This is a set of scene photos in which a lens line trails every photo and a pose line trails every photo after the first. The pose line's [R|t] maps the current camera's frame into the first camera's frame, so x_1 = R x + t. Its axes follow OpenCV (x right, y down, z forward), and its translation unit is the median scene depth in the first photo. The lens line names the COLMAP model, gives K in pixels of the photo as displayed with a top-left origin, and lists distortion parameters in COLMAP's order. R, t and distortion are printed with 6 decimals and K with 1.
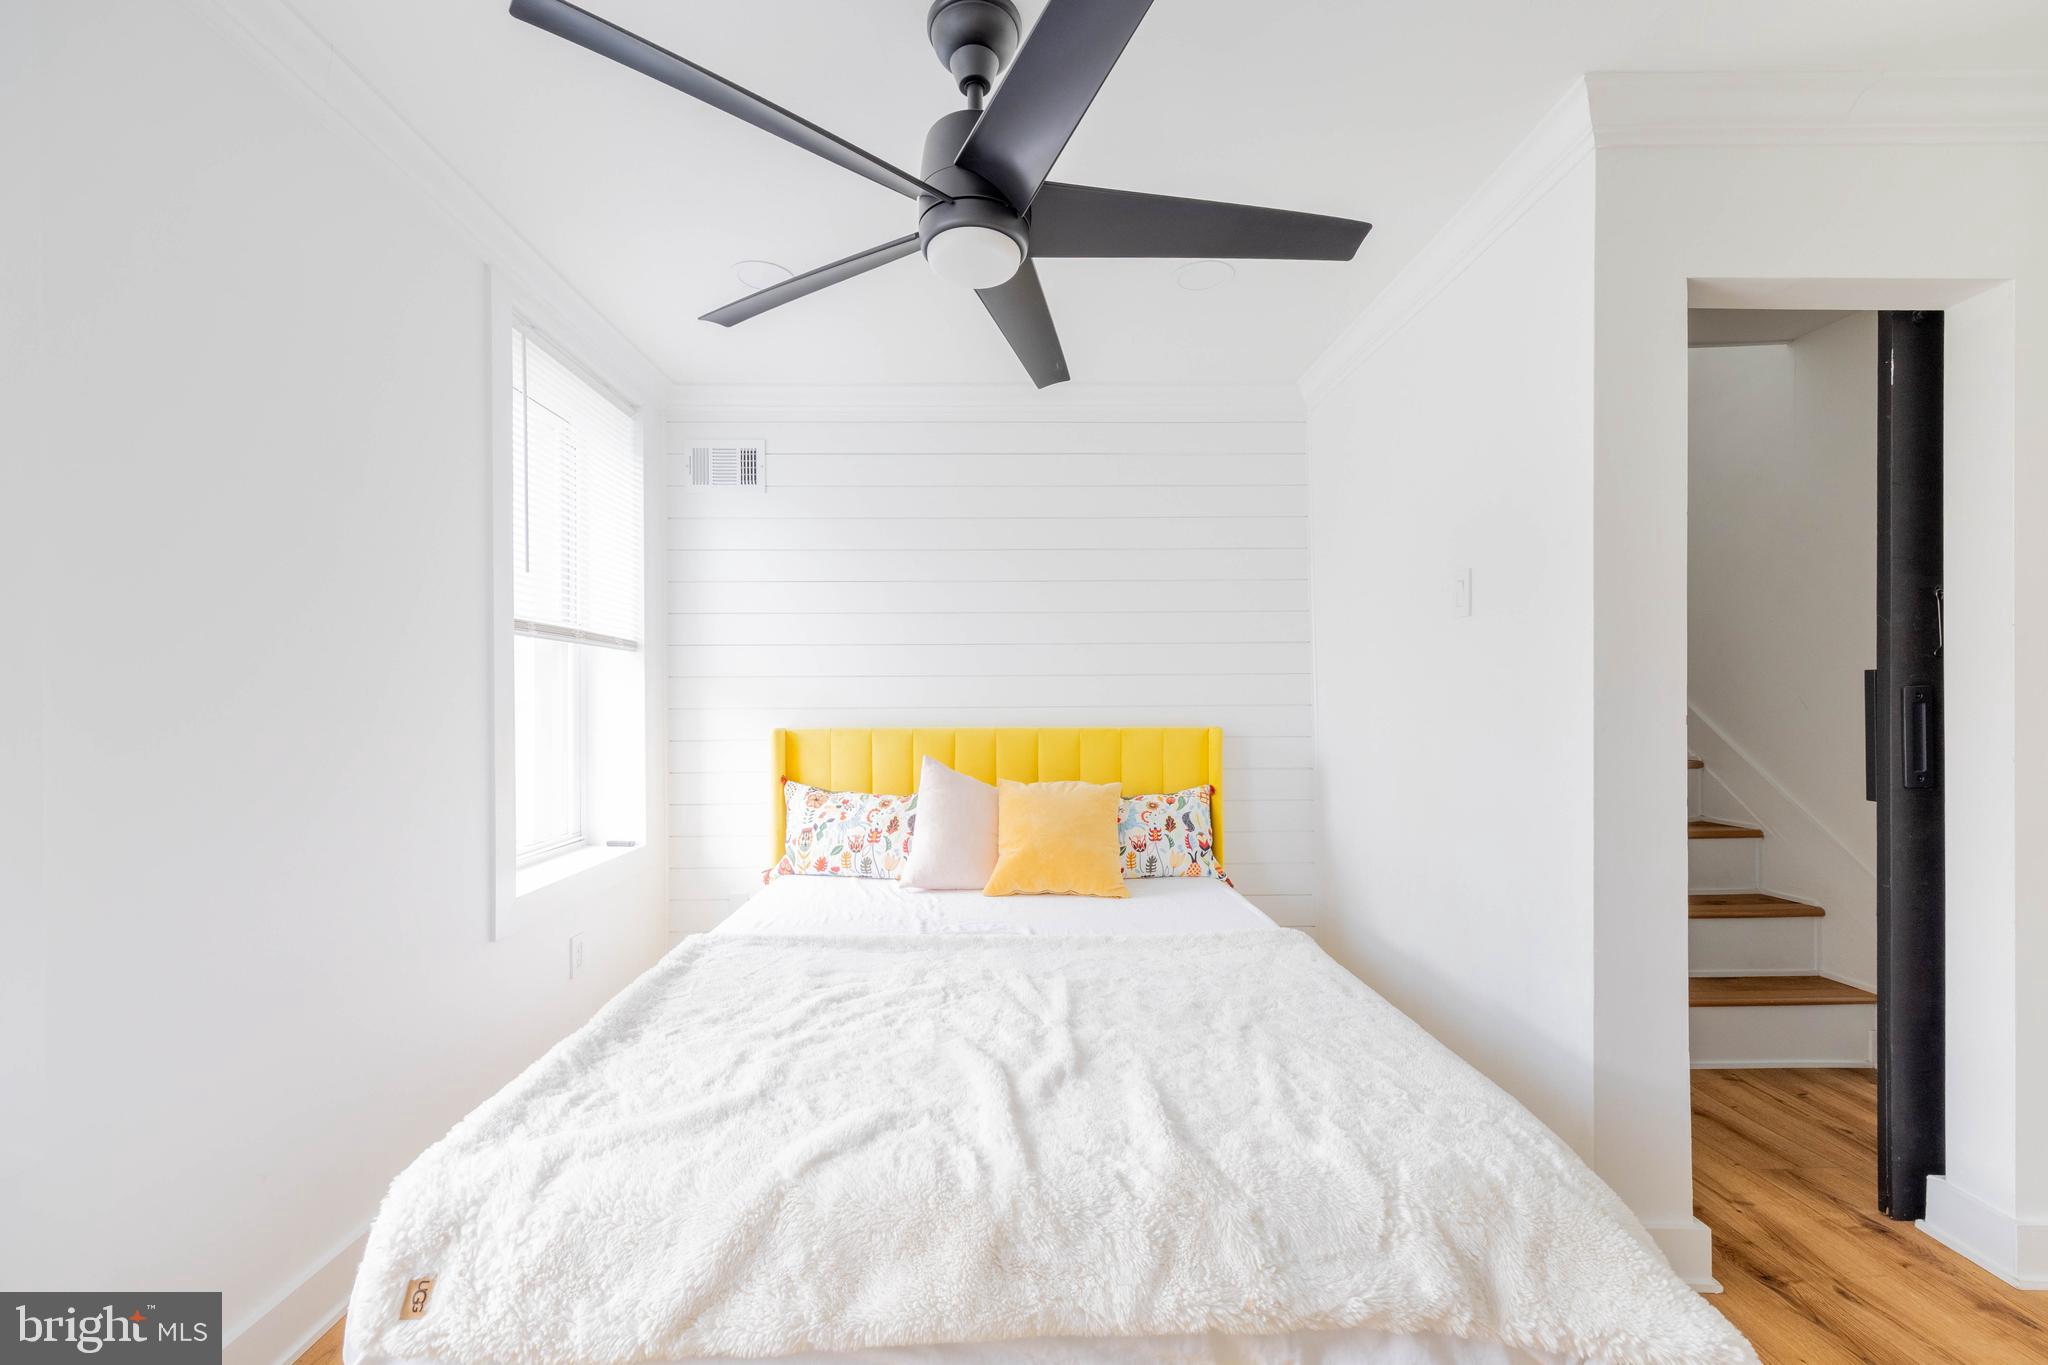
lens RADIAL K [[844.0, 0, 1025.9], [0, 844.0, 709.1], [0, 0, 1]] dist [0.002873, 0.000275]
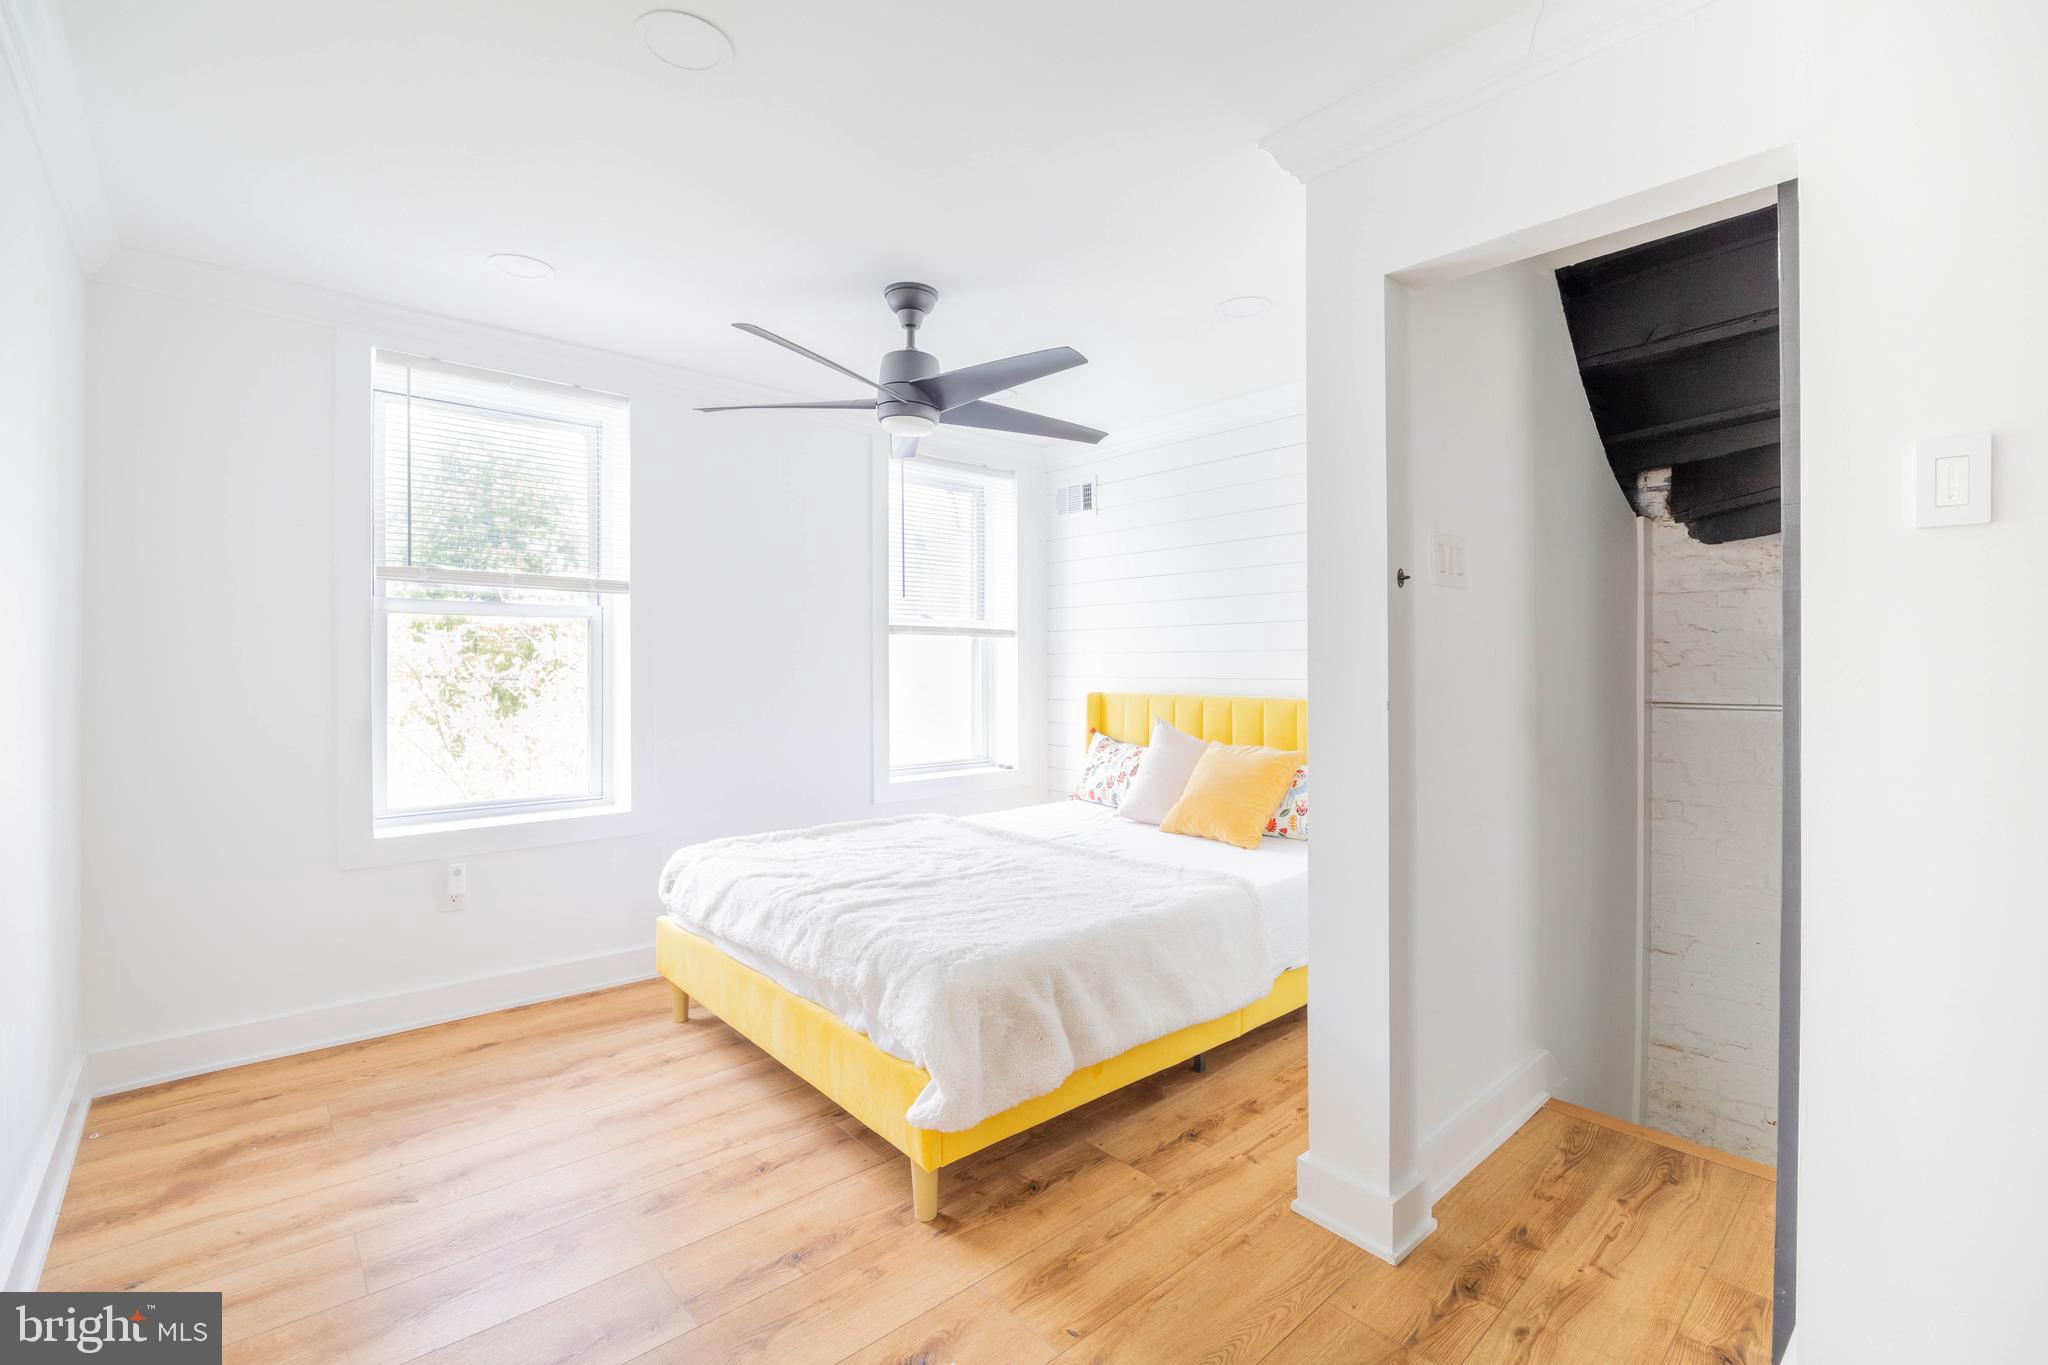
lens RADIAL K [[952.4, 0, 1040.1], [0, 952.4, 678.2], [0, 0, 1]] dist [-0.016380, 0.002636]
pose [[0.646773, 0.015529, -0.762524, 1.418401], [-0.008761, 0.999878, 0.012932, -0.031961], [0.762632, -0.001684, 0.646831, -0.063856]]
